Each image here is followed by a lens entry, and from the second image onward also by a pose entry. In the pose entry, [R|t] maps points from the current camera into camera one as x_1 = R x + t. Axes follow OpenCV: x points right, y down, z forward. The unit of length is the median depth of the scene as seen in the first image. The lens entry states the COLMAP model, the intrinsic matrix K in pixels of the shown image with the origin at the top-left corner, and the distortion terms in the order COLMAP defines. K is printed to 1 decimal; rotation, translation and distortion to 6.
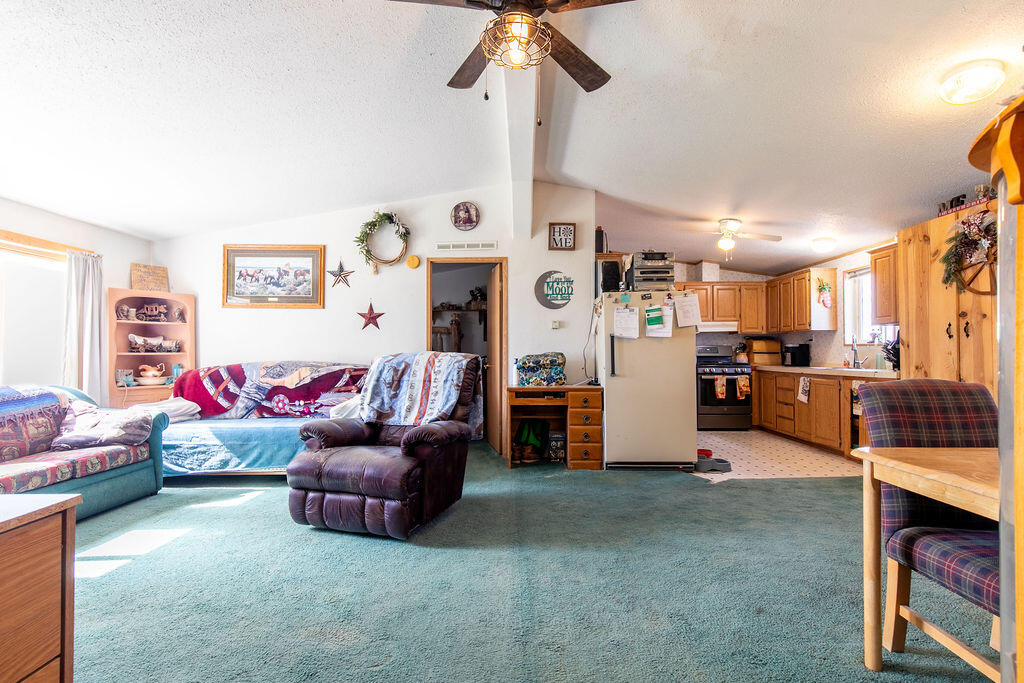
lens RADIAL K [[466.9, 0, 507.1], [0, 466.9, 351.5], [0, 0, 1]] dist [-0.000177, -0.000135]
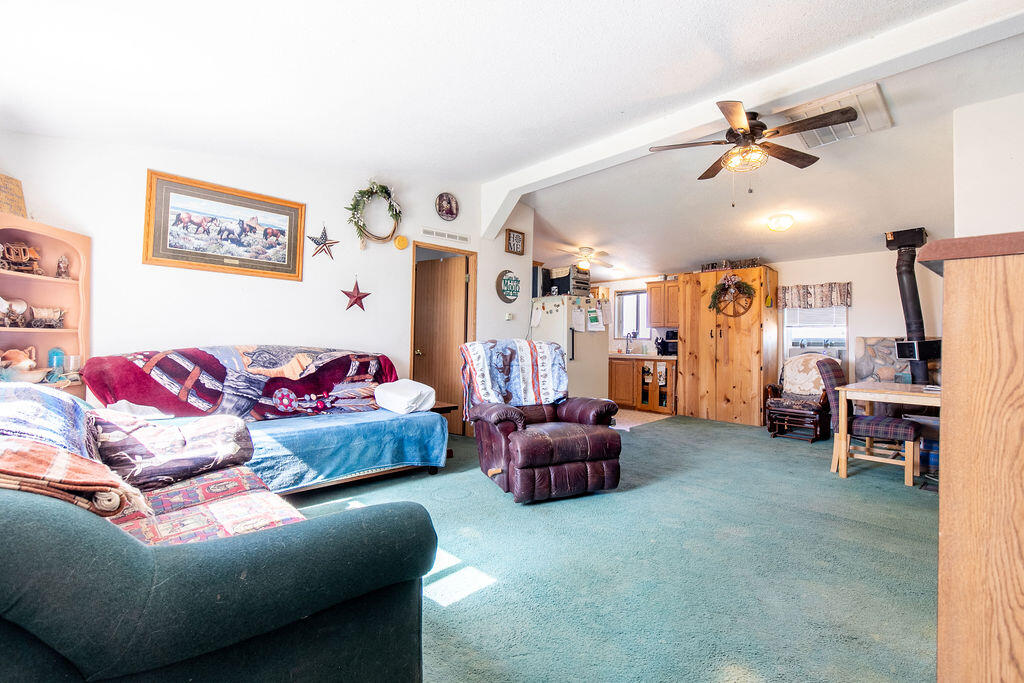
lens RADIAL K [[474.1, 0, 507.0], [0, 474.1, 339.1], [0, 0, 1]] dist [0.000049, 0.000480]
pose [[0.710141, 0.020750, 0.703753, -0.733330], [-0.022895, 0.999718, -0.006374, 0.005999], [-0.703687, -0.011586, 0.710416, 0.161954]]
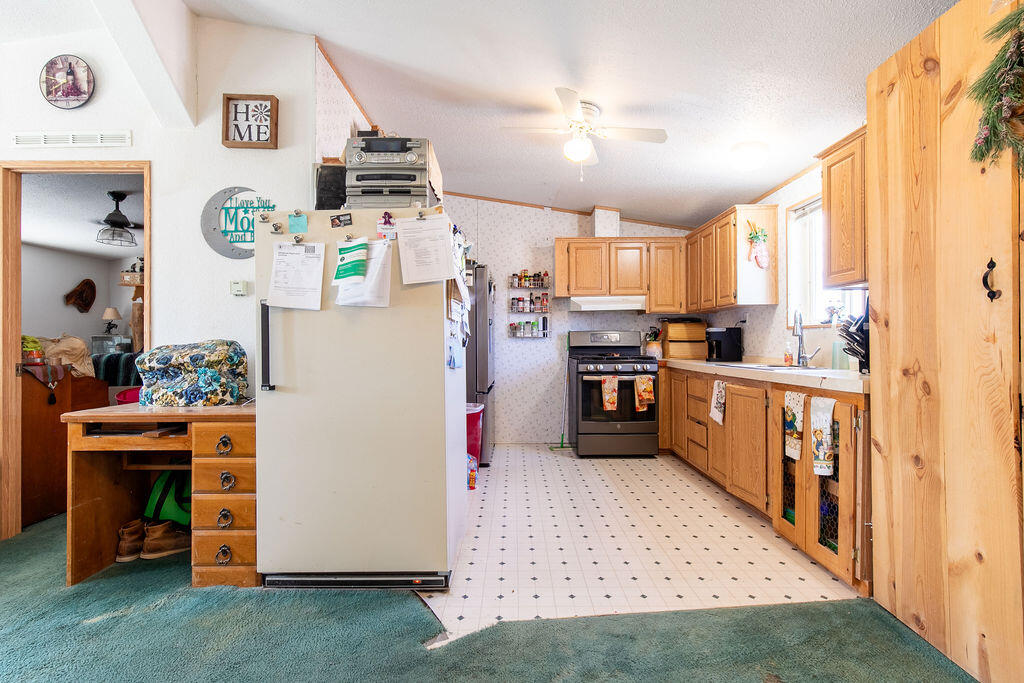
lens RADIAL K [[461.8, 0, 515.7], [0, 461.8, 346.4], [0, 0, 1]] dist [0.001928, 0.000271]
pose [[0.999566, -0.002787, 0.029311, 0.402523], [0.002486, 0.999944, 0.010286, 0.003979], [-0.029338, -0.010209, 0.999517, 0.465272]]
